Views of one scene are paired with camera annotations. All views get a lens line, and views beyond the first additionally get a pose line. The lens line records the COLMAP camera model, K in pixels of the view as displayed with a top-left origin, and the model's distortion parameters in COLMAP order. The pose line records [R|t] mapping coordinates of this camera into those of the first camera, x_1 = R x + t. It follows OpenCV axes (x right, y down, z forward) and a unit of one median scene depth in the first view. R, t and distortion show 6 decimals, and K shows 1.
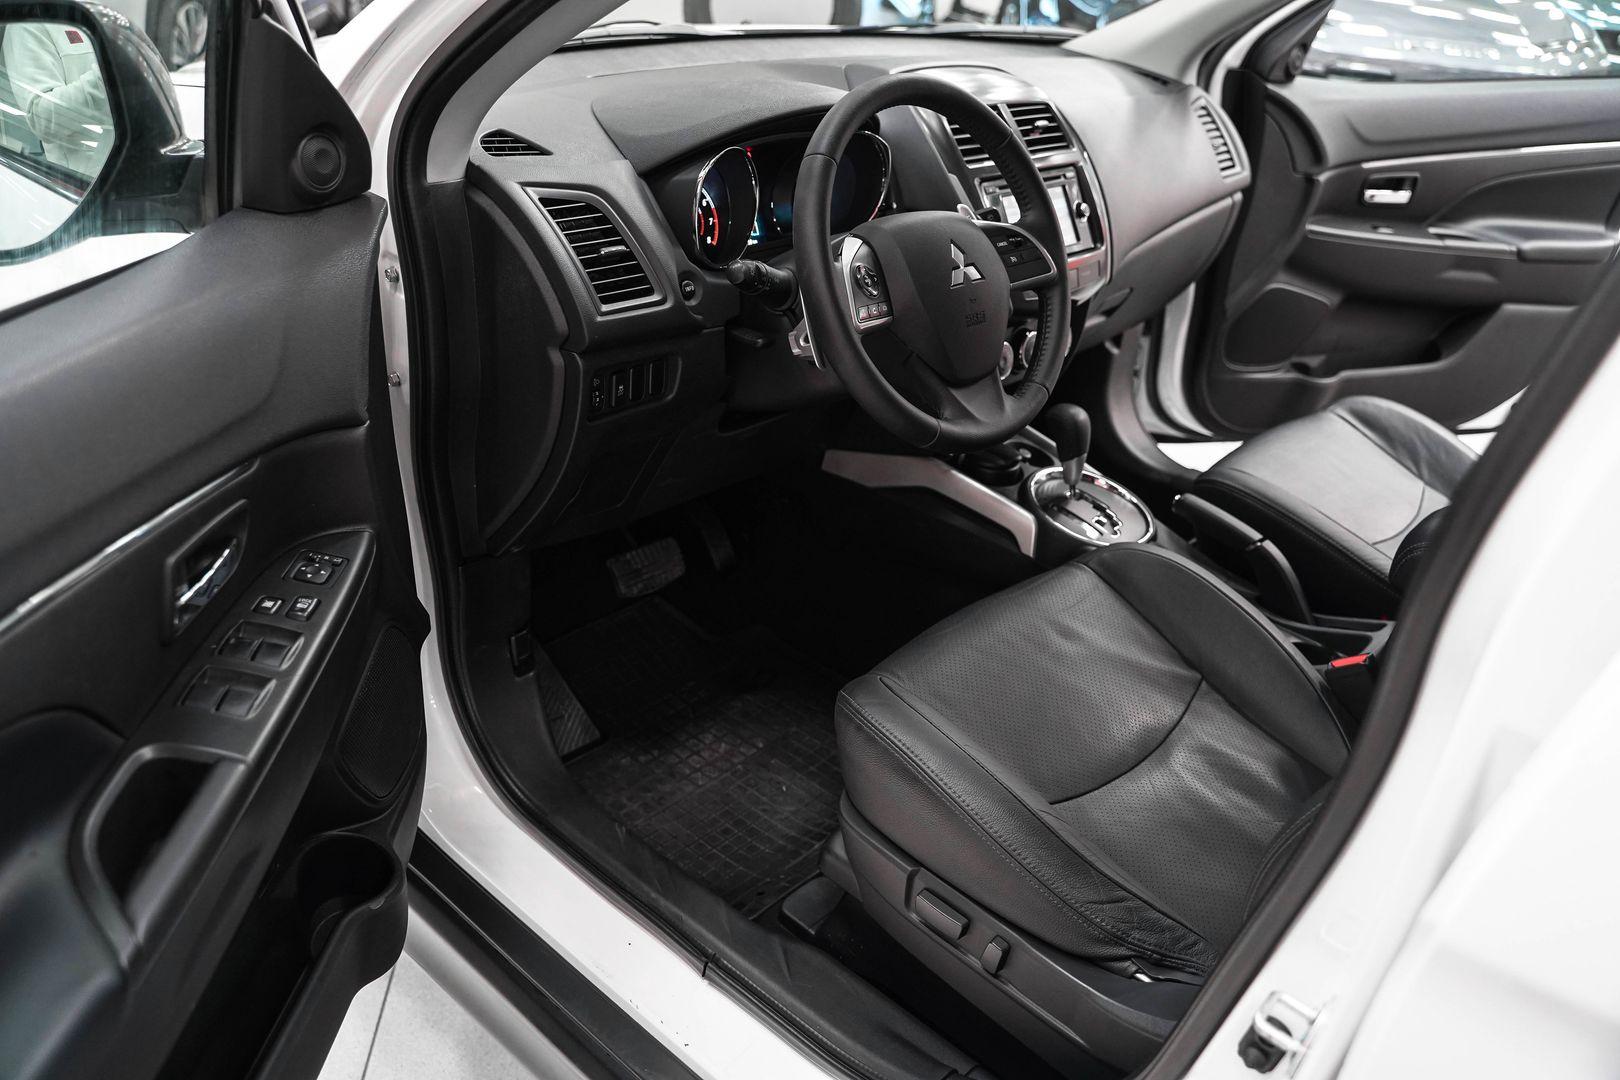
lens RADIAL K [[1324.1, 0, 810.0], [0, 1324.1, 540.0], [0, 0, 1]] dist [-0.104303, 0.060825]
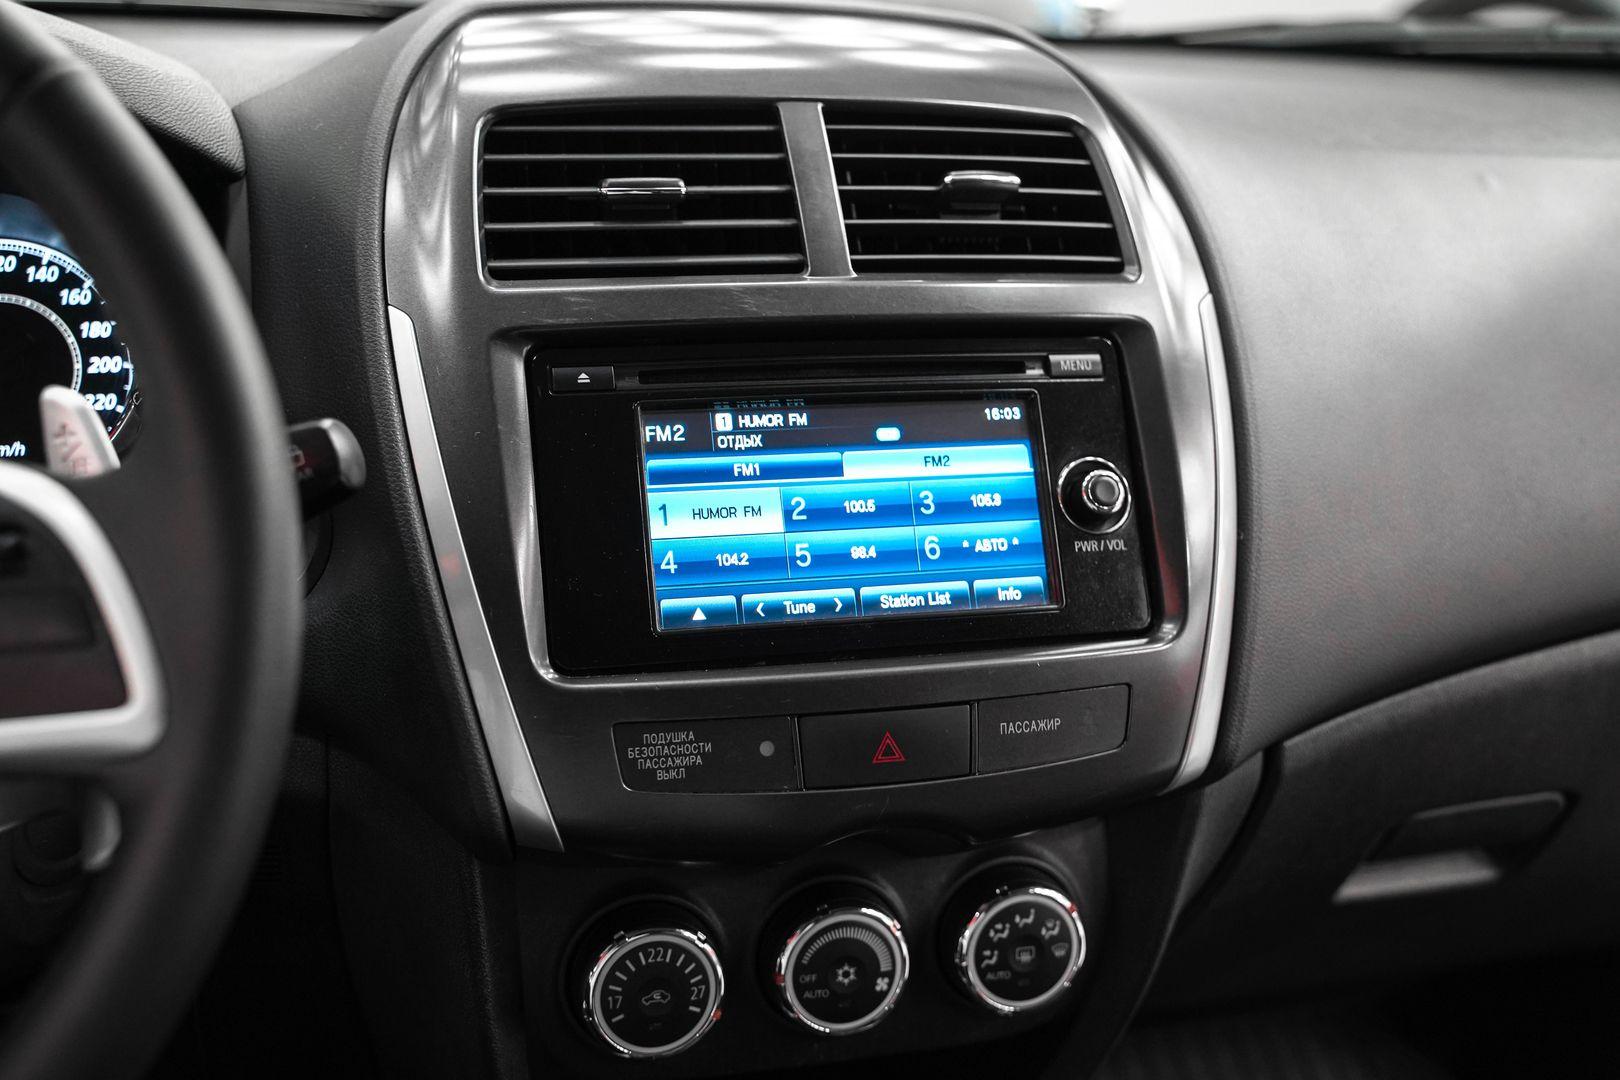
lens RADIAL K [[1848.1, 0, 810.3], [0, 1848.1, 509.6], [0, 0, 1]] dist [-0.060356, 0.006605]
pose [[0.855623, 0.101838, -0.507482, 0.346635], [-0.212964, 0.962883, -0.165838, -0.169440], [0.471757, 0.249970, 0.845553, 0.639301]]
